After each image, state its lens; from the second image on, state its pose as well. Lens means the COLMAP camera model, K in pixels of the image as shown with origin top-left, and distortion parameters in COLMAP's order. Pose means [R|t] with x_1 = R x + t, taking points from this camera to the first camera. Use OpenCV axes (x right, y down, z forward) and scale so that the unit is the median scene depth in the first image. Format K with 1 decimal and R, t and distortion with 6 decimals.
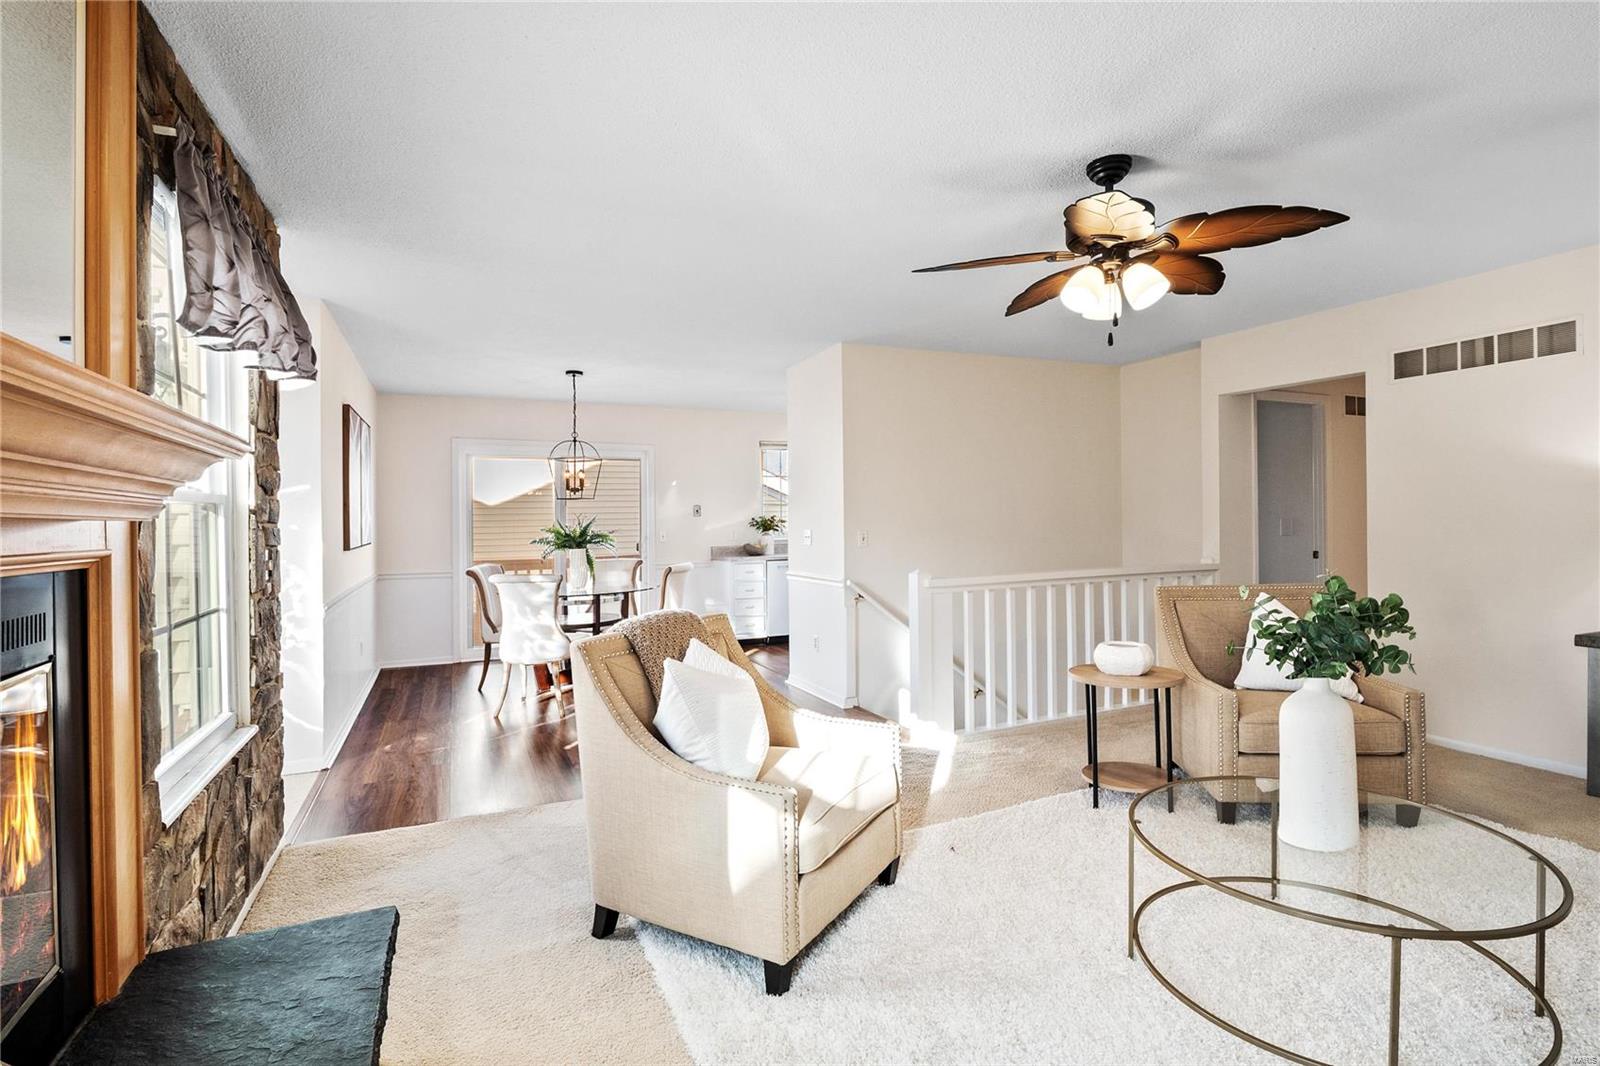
lens RADIAL K [[760.1, 0, 802.5], [0, 760.1, 528.2], [0, 0, 1]] dist [-0.009541, -0.005592]
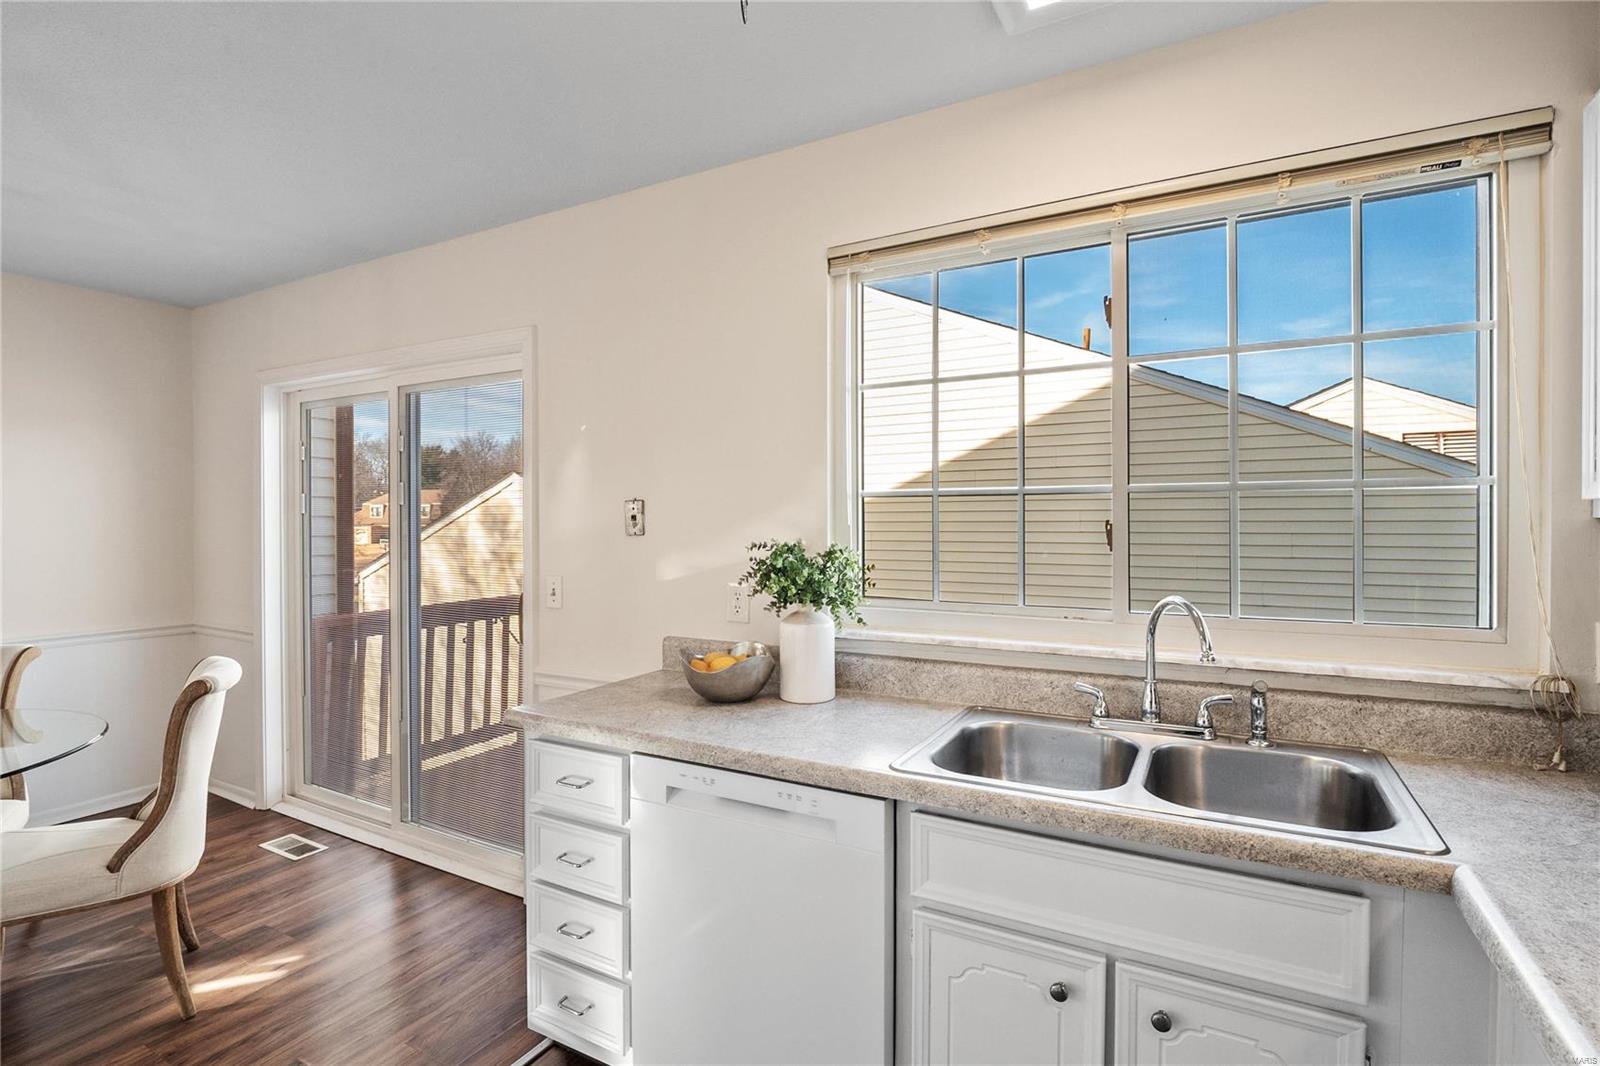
lens RADIAL K [[760.1, 0, 801.1], [0, 760.1, 535.7], [0, 0, 1]] dist [-0.009541, -0.005592]
pose [[0.587147, 0.032815, -0.808815, 0.245330], [-0.013724, 0.999438, 0.030586, -0.041910], [0.809364, -0.006859, 0.587268, 1.385276]]
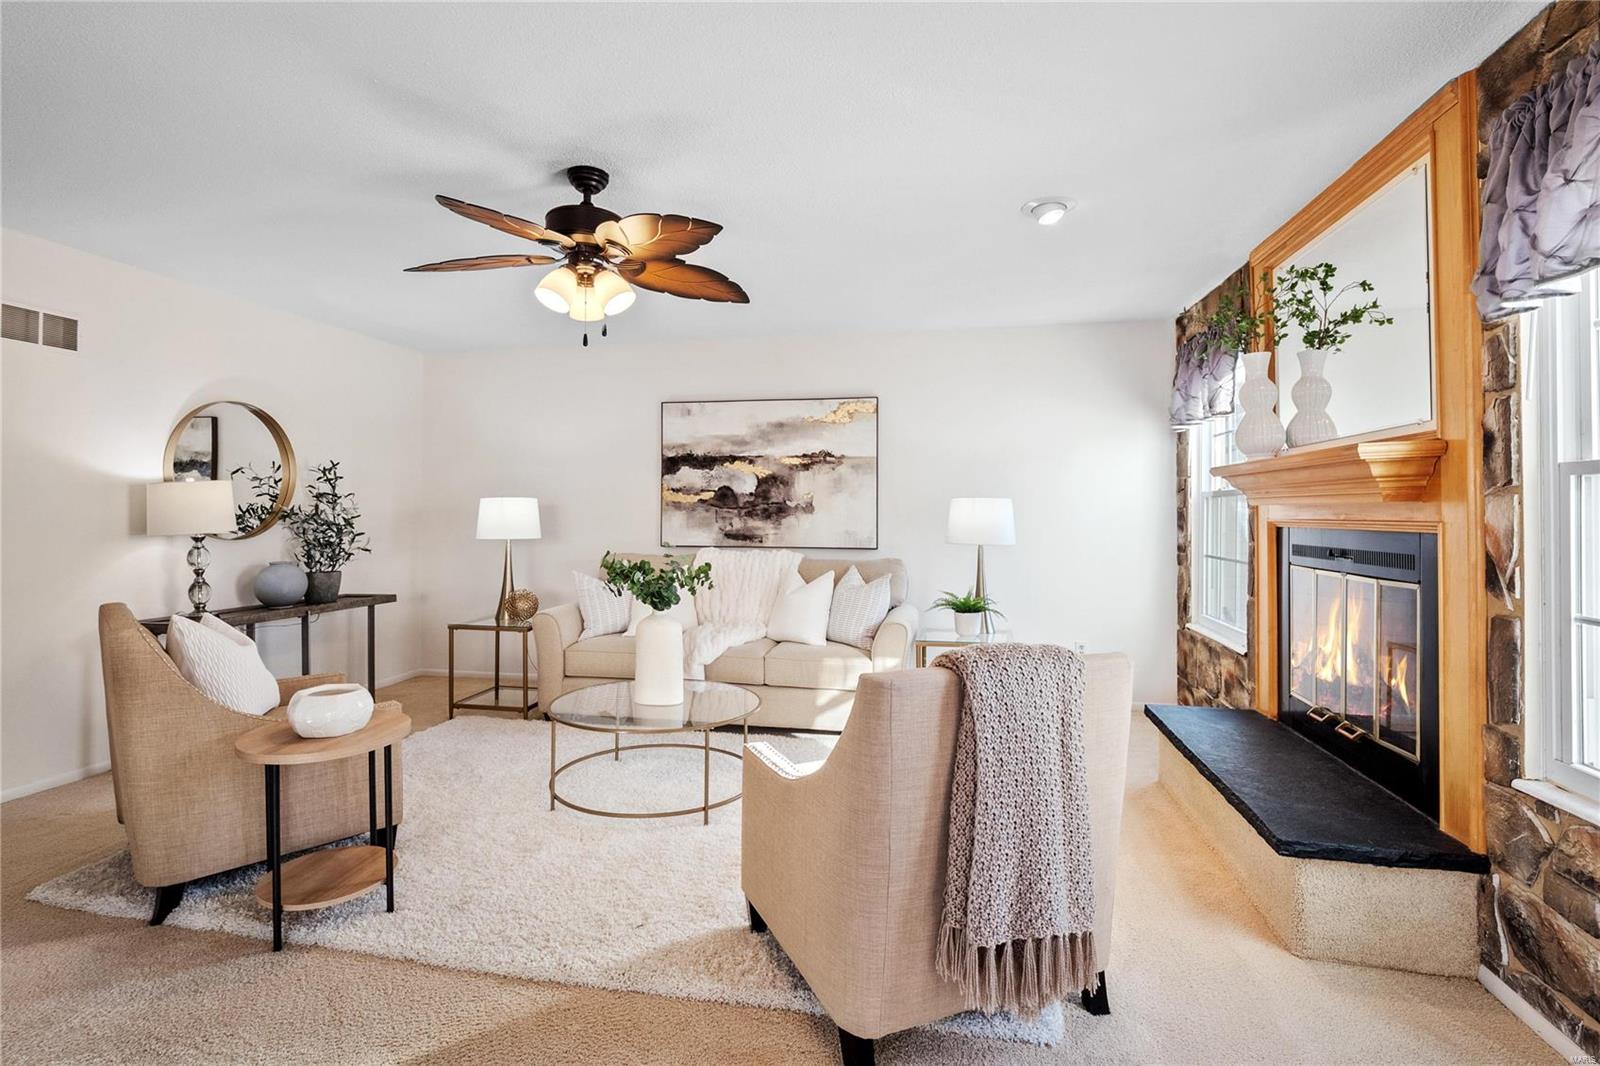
lens RADIAL K [[760.1, 0, 793.2], [0, 760.1, 506.1], [0, 0, 1]] dist [-0.009541, -0.005592]
pose [[-0.808302, 0.019804, 0.588435, -0.221935], [0.016573, 0.999803, -0.010884, -0.002382], [-0.588535, 0.000955, -0.808471, 0.865809]]
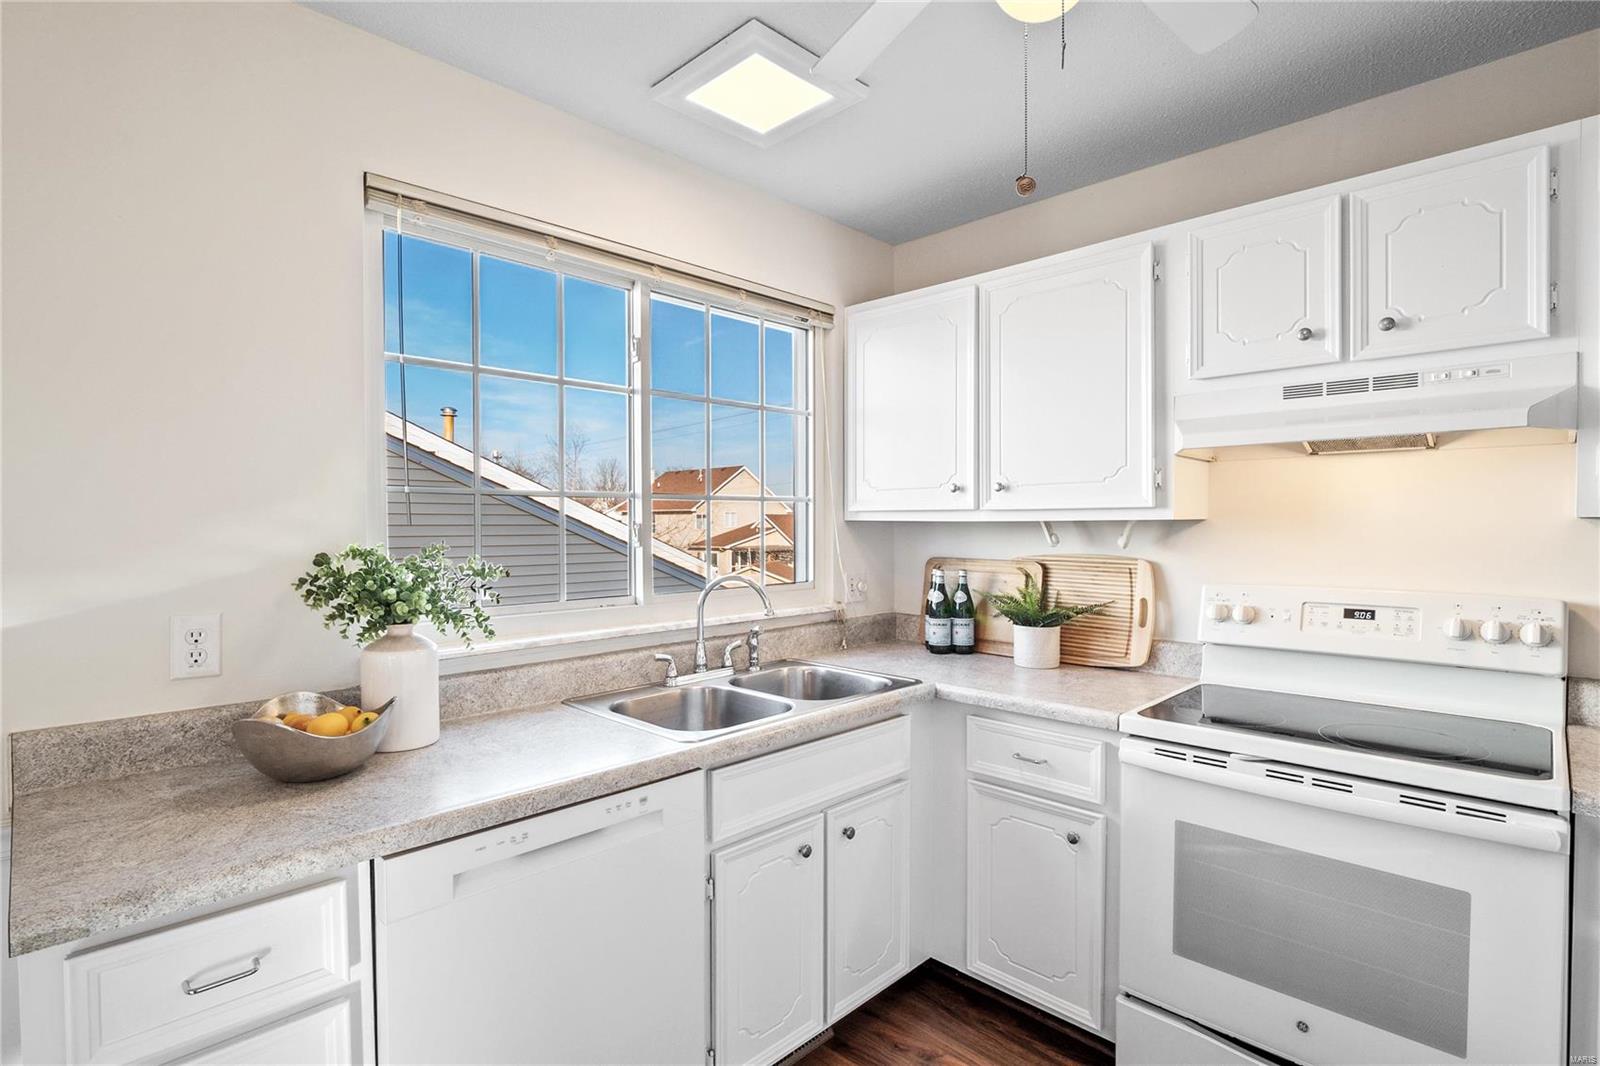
lens RADIAL K [[760.1, 0, 800.8], [0, 760.1, 546.2], [0, 0, 1]] dist [-0.009541, -0.005592]
pose [[0.938880, 0.004843, 0.344211, -0.029676], [-0.009982, 0.999864, 0.013158, -0.032060], [-0.344101, -0.015790, 0.938800, 1.269071]]
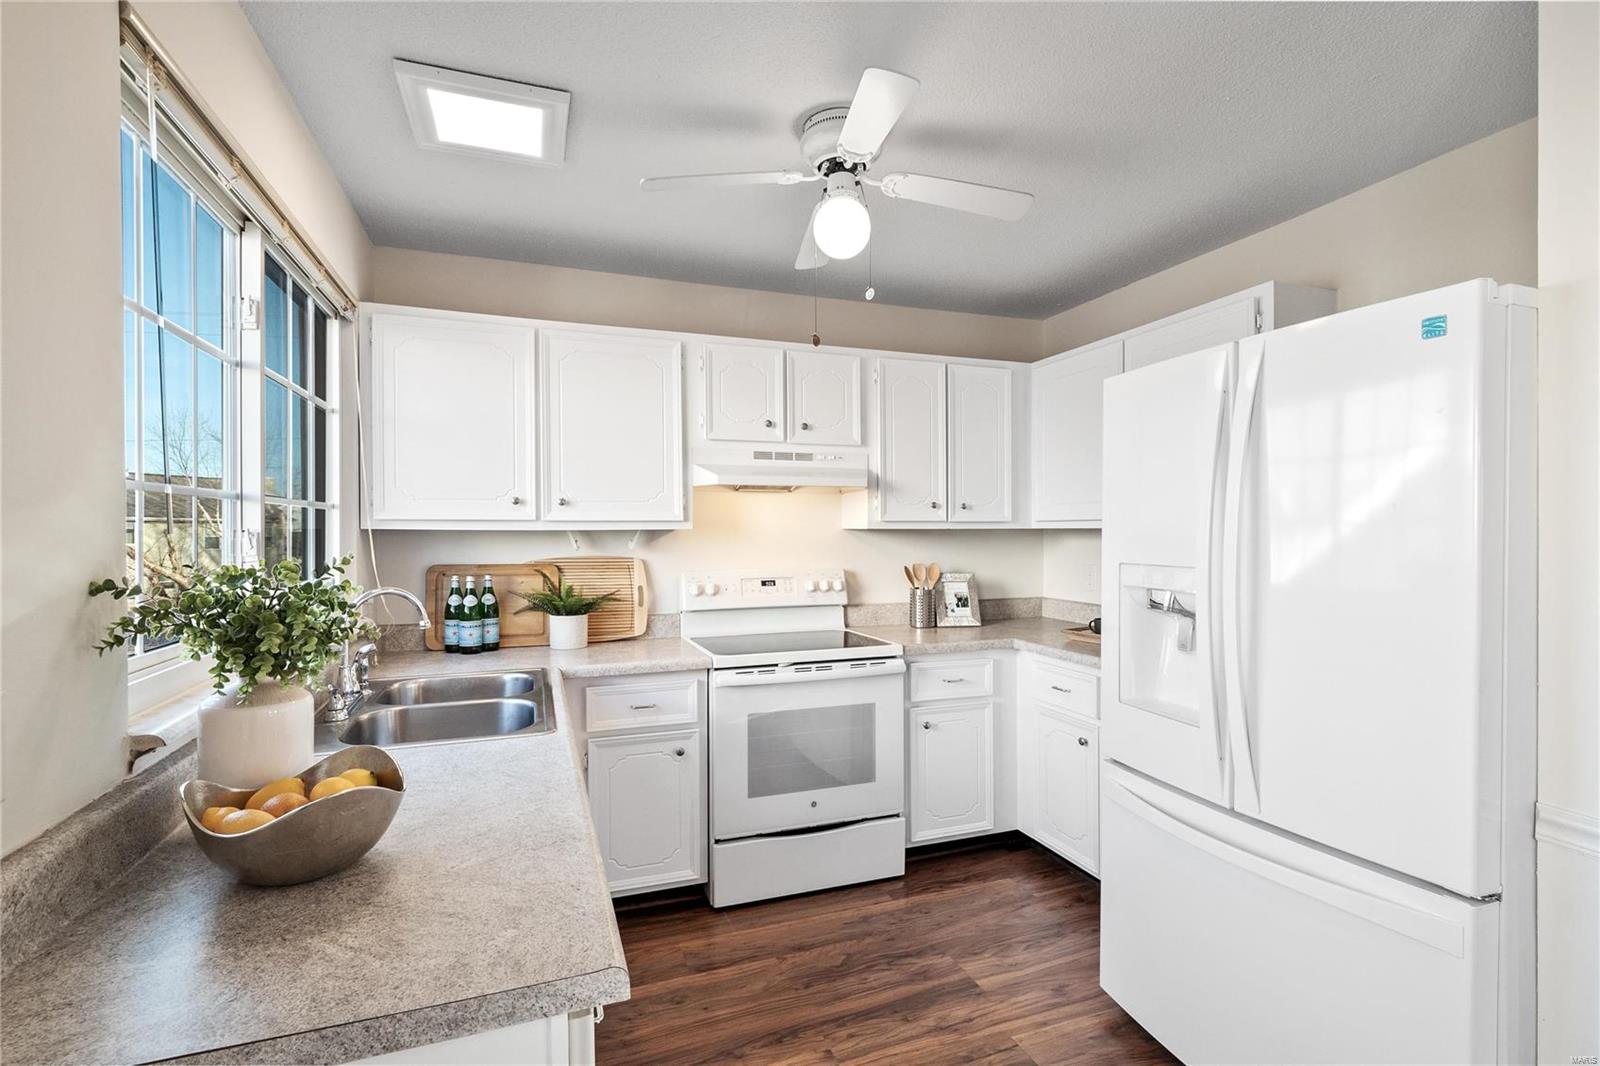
lens RADIAL K [[760.1, 0, 819.3], [0, 760.1, 537.1], [0, 0, 1]] dist [-0.009541, -0.005592]
pose [[0.065391, 0.008346, 0.997825, -0.301836], [0.011576, 0.999891, -0.009122, -0.029792], [-0.997793, 0.012147, 0.065287, 1.438584]]
